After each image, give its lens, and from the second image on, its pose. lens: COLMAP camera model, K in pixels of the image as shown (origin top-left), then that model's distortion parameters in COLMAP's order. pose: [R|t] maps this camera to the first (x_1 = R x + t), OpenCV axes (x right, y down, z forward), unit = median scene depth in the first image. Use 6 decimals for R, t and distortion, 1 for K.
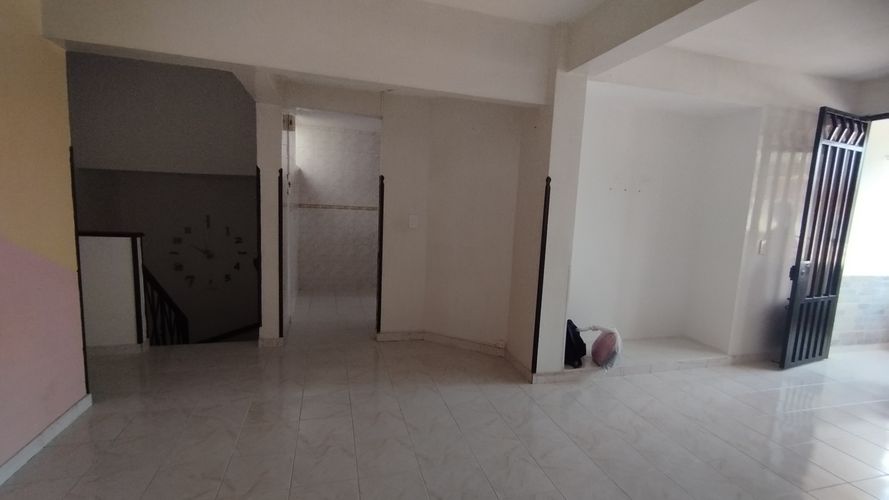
lens RADIAL K [[408.0, 0, 457.2], [0, 408.0, 260.2], [0, 0, 1]] dist [-0.000374, -0.000377]
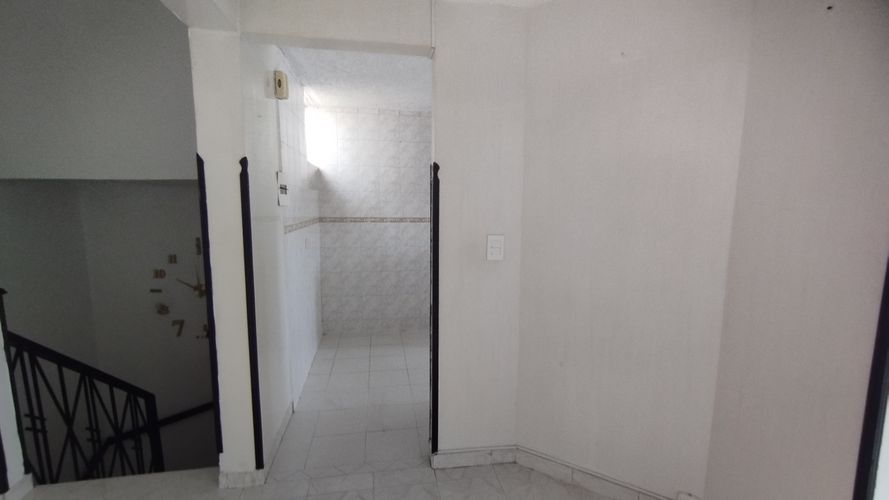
lens RADIAL K [[408.0, 0, 457.2], [0, 408.0, 260.2], [0, 0, 1]] dist [-0.000374, -0.000377]
pose [[0.992915, -0.023903, -0.116400, -0.067333], [0.023036, 0.999696, -0.008787, -0.053298], [0.116575, 0.006044, 0.993164, 0.331091]]
